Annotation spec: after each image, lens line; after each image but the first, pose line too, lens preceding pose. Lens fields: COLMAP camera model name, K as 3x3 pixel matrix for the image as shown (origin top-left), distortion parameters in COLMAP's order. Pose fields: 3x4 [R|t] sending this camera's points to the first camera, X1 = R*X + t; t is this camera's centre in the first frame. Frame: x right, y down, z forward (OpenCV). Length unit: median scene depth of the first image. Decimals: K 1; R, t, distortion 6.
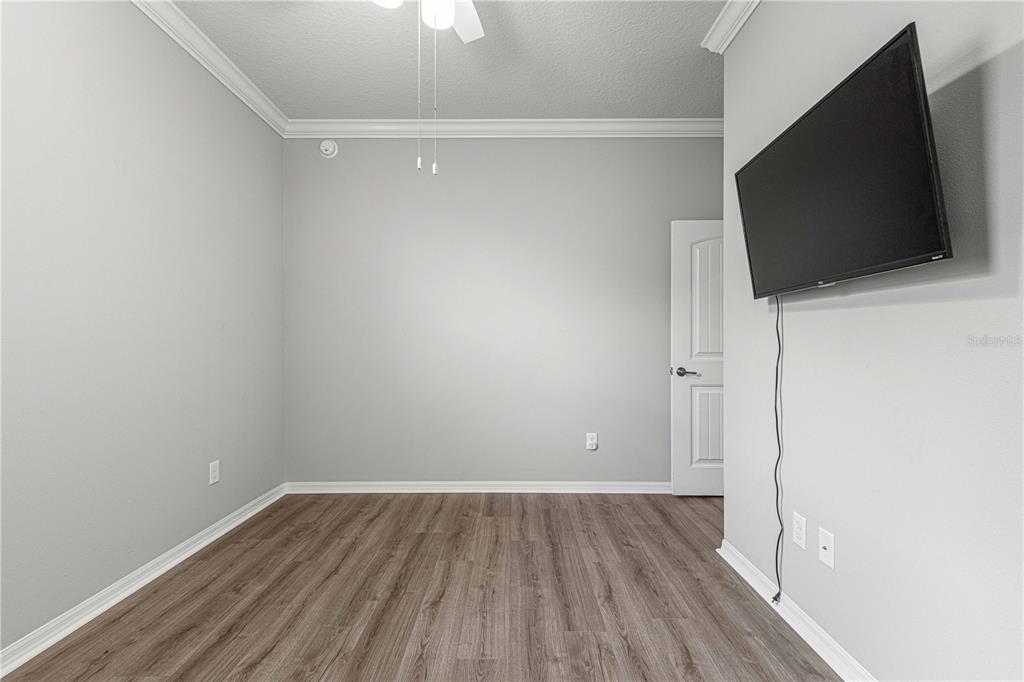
lens RADIAL K [[460.4, 0, 510.0], [0, 460.4, 345.3], [0, 0, 1]] dist [0.009859, -0.000665]
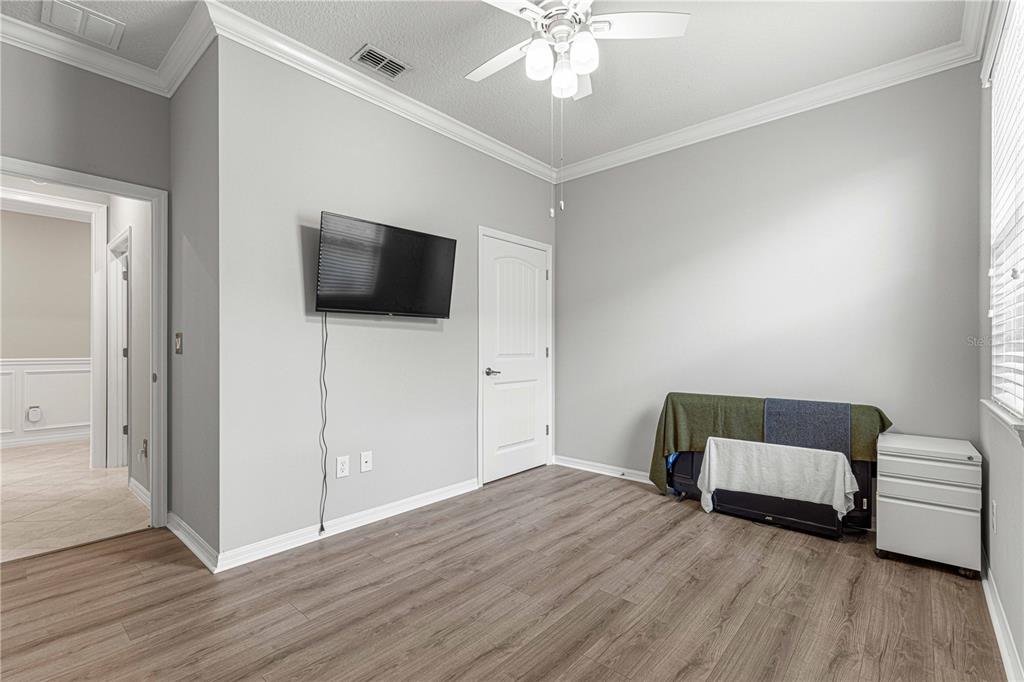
lens RADIAL K [[460.4, 0, 510.1], [0, 460.4, 346.0], [0, 0, 1]] dist [0.009859, -0.000665]
pose [[-0.753842, 0.002408, 0.657052, -0.661279], [-0.000851, 0.999989, -0.004642, 0.002160], [-0.657055, -0.004058, -0.753831, 1.464223]]
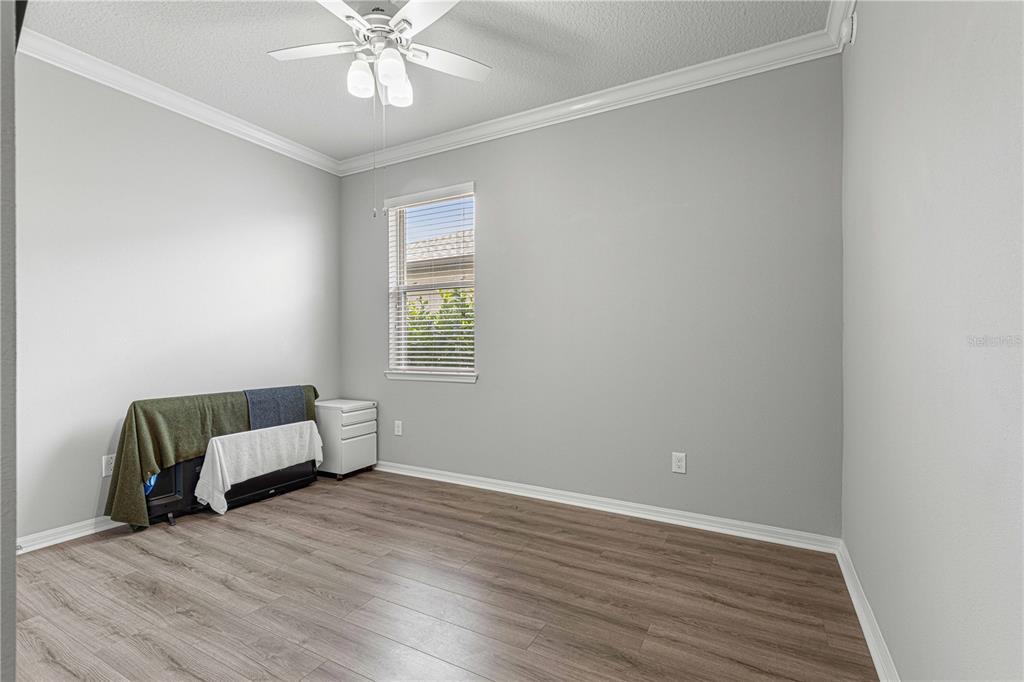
lens RADIAL K [[460.4, 0, 511.6], [0, 460.4, 342.6], [0, 0, 1]] dist [0.009859, -0.000665]
pose [[-0.474251, -0.004409, -0.880379, 0.594194], [0.000065, 0.999987, -0.005043, 0.001261], [0.880390, -0.002449, -0.474245, 1.410030]]
